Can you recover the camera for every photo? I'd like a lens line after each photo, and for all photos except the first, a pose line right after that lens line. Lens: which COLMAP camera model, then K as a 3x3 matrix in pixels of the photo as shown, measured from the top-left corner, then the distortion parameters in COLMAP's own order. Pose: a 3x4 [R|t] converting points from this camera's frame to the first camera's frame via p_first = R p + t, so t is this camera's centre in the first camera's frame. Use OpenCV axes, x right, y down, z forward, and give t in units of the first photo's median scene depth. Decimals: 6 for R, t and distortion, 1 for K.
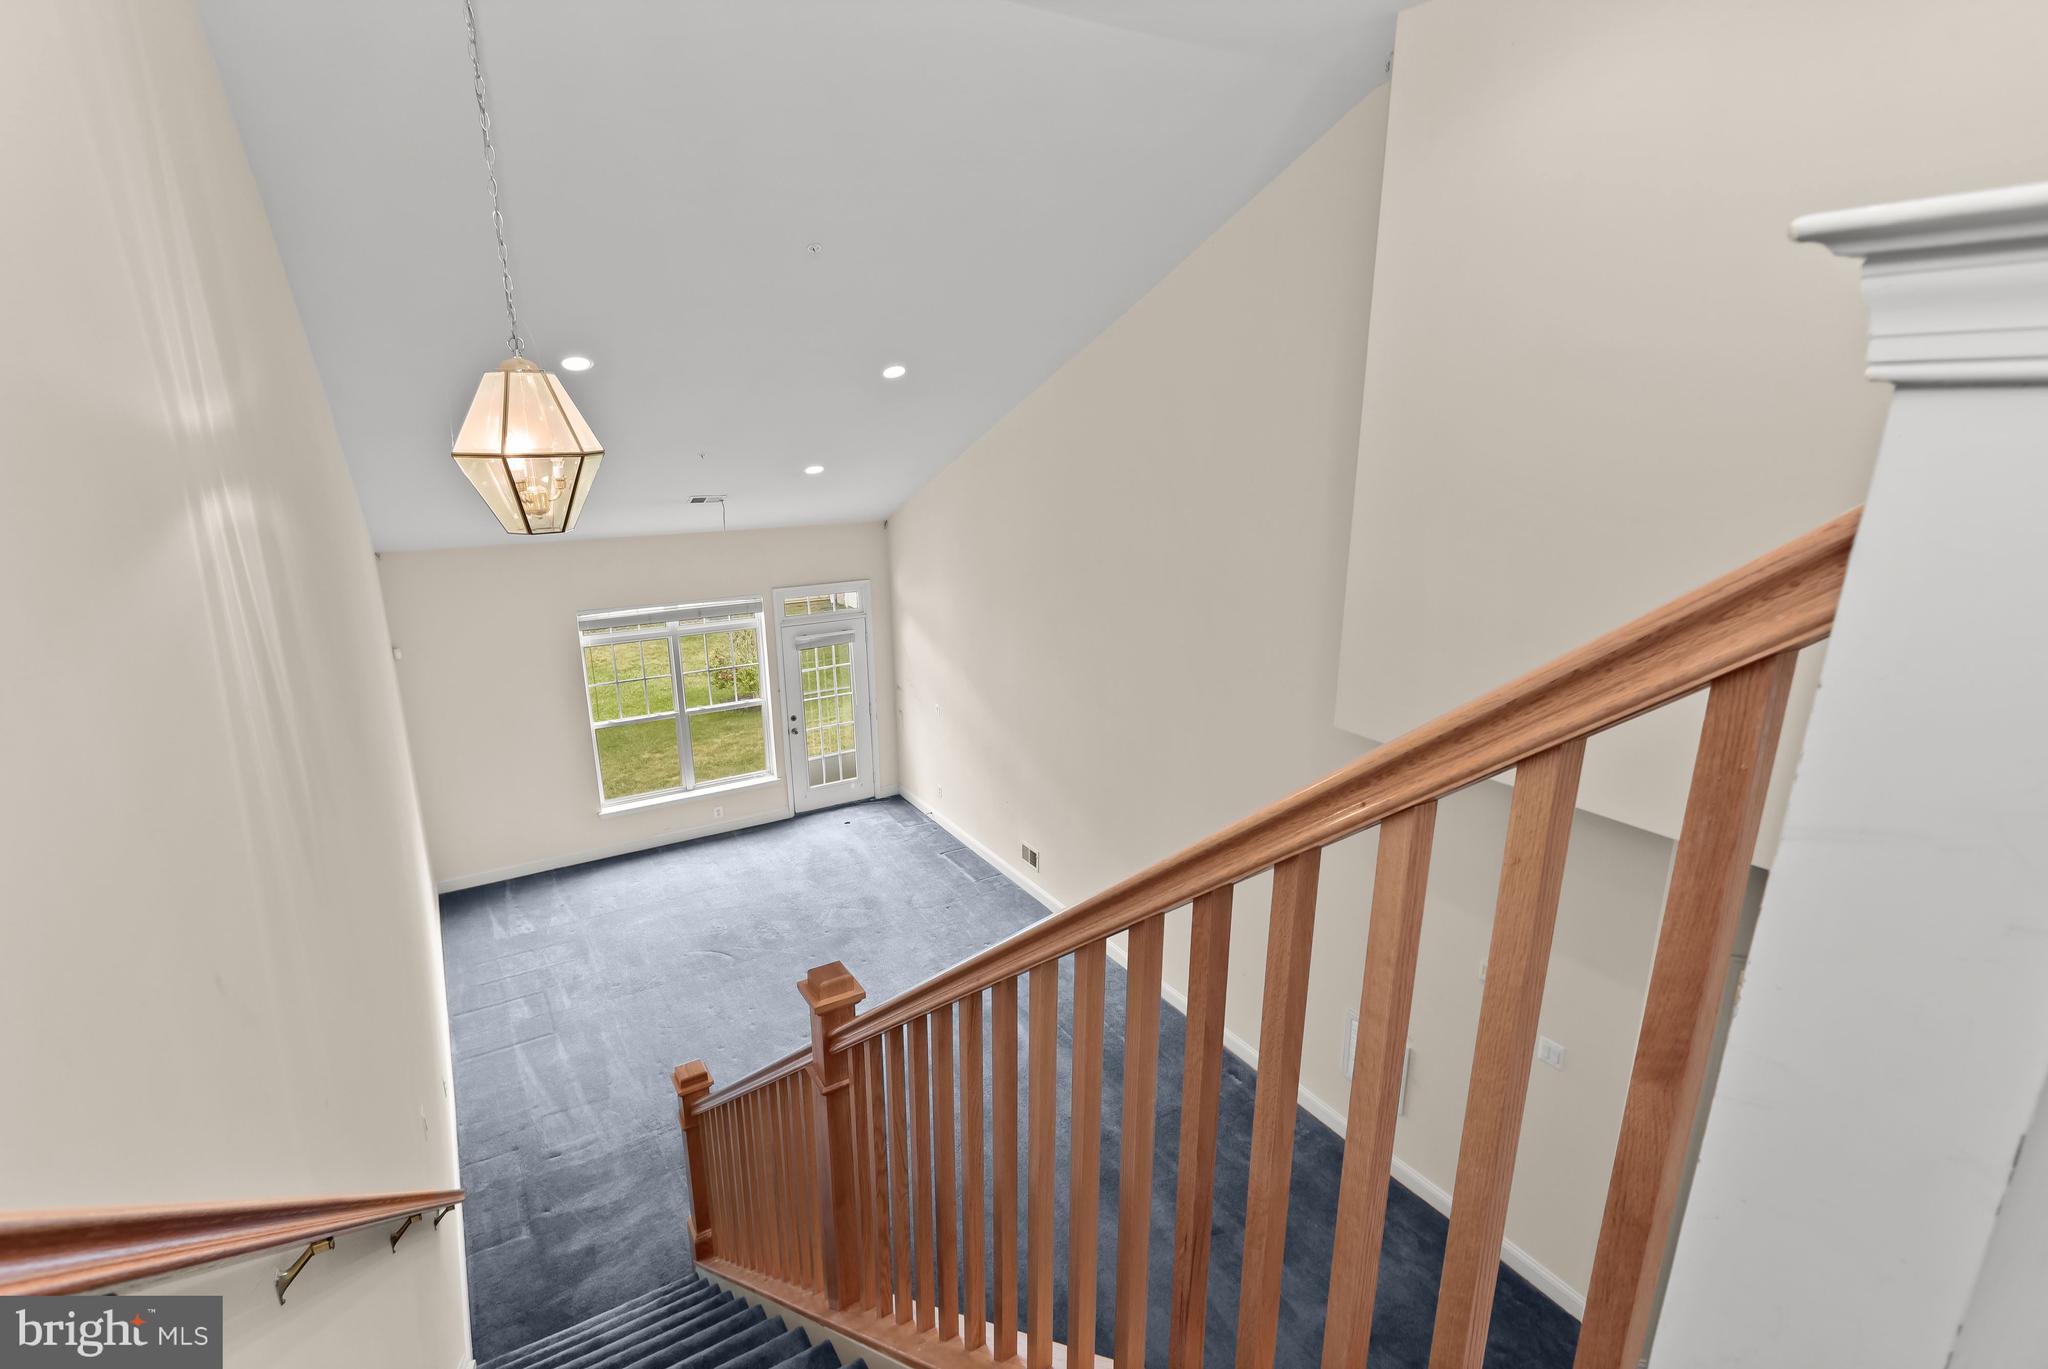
lens RADIAL K [[980.4, 0, 1025.8], [0, 980.4, 652.3], [0, 0, 1]] dist [0.000168, -0.000075]
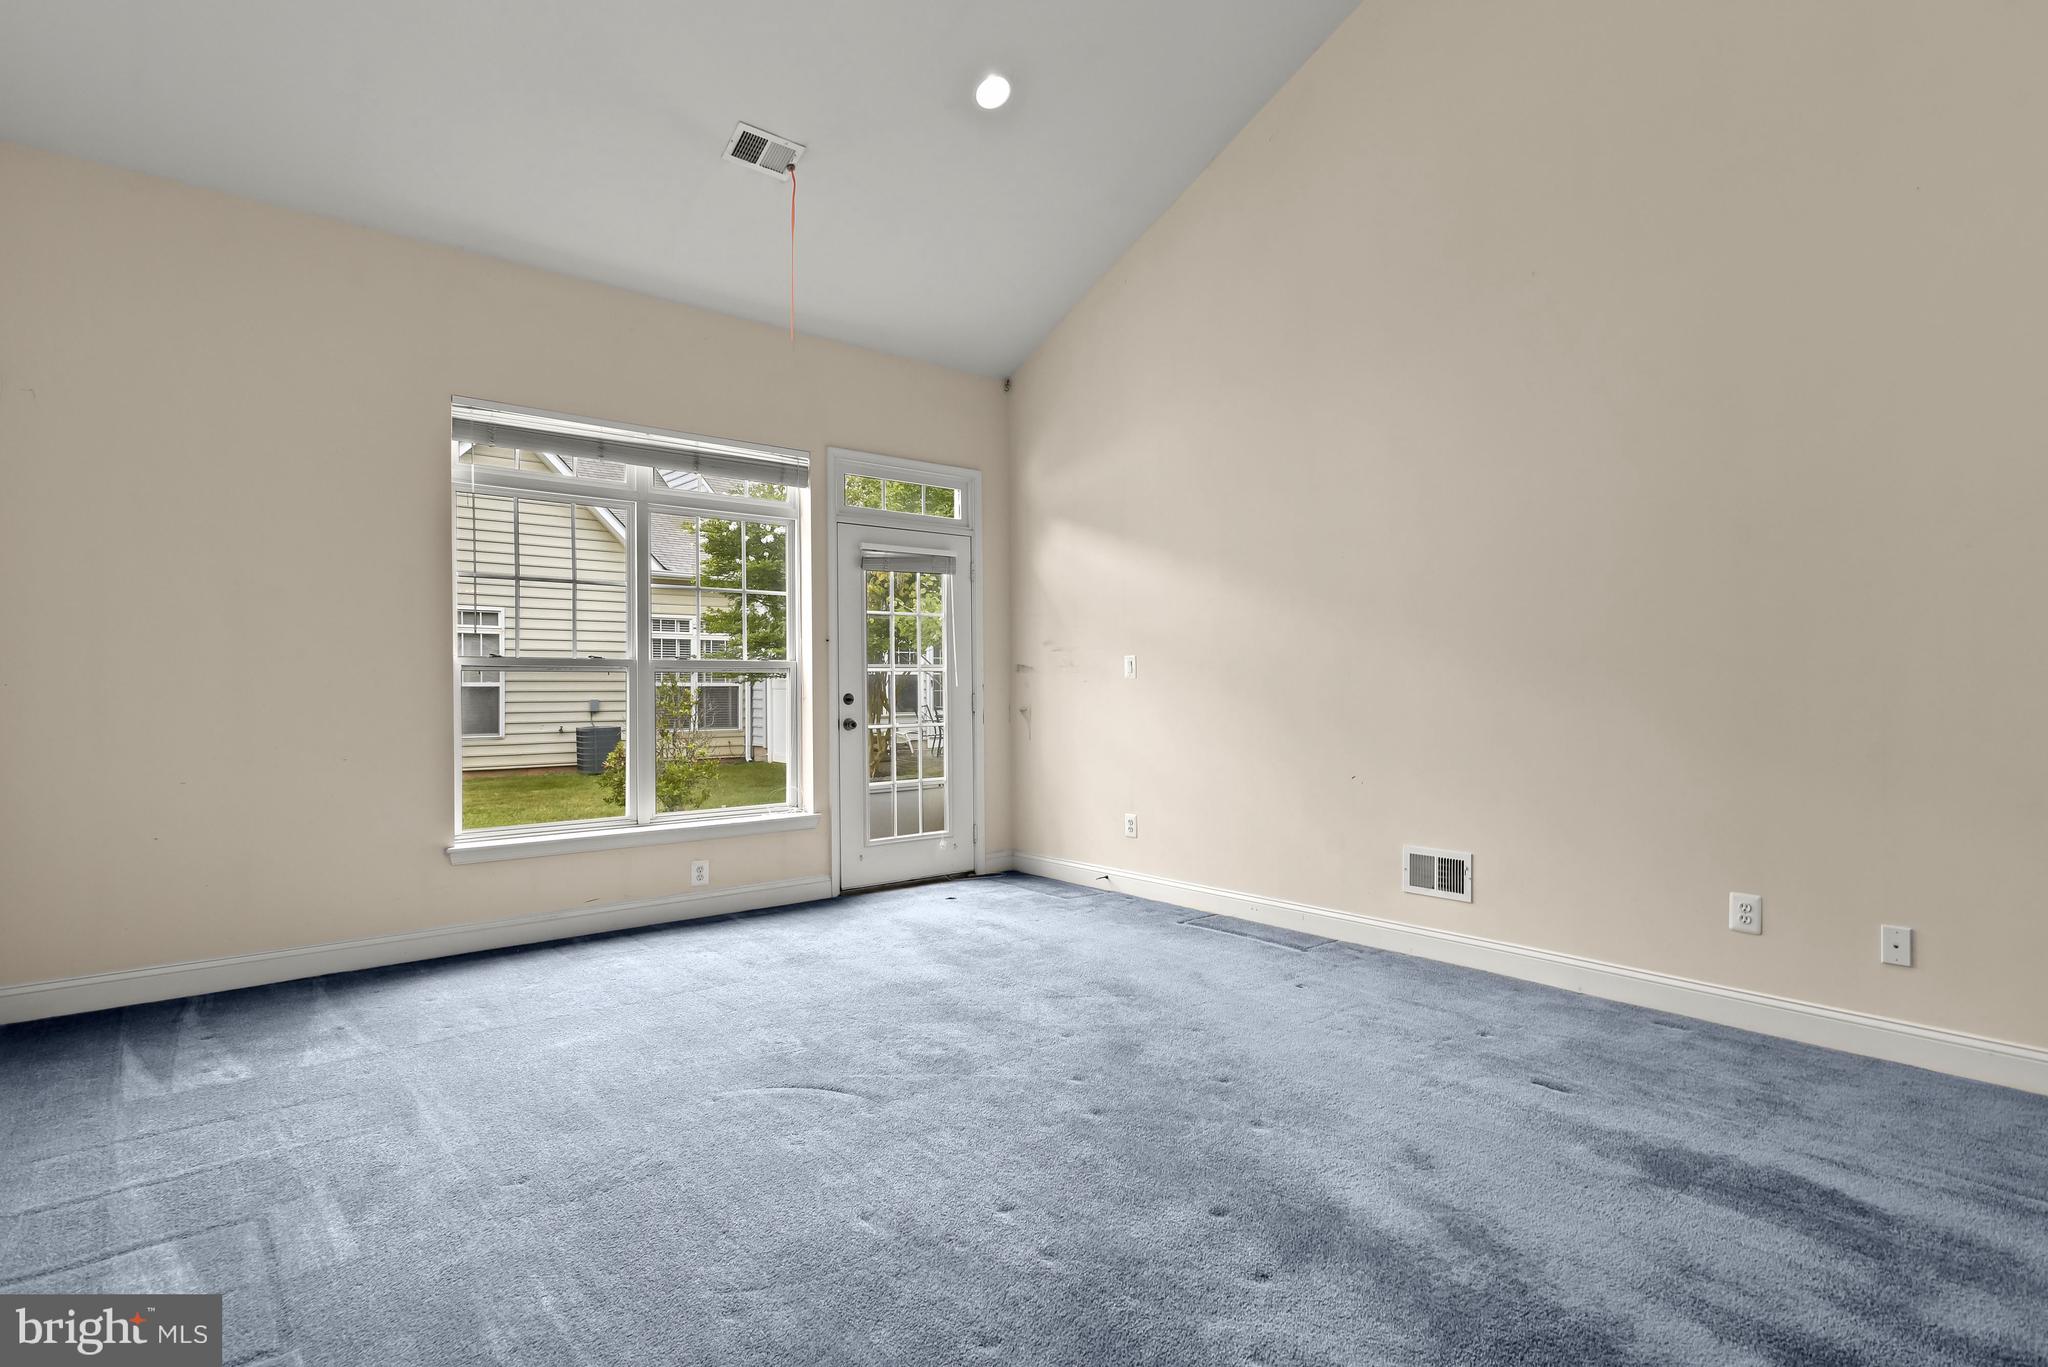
lens RADIAL K [[1008.3, 0, 1019.4], [0, 1008.3, 687.9], [0, 0, 1]] dist [0.001970, 0.000065]
pose [[0.989219, 0.004347, 0.146382, -0.234486], [0.032274, 0.968512, -0.246865, 0.207372], [-0.142846, 0.248928, 0.957930, 0.481264]]
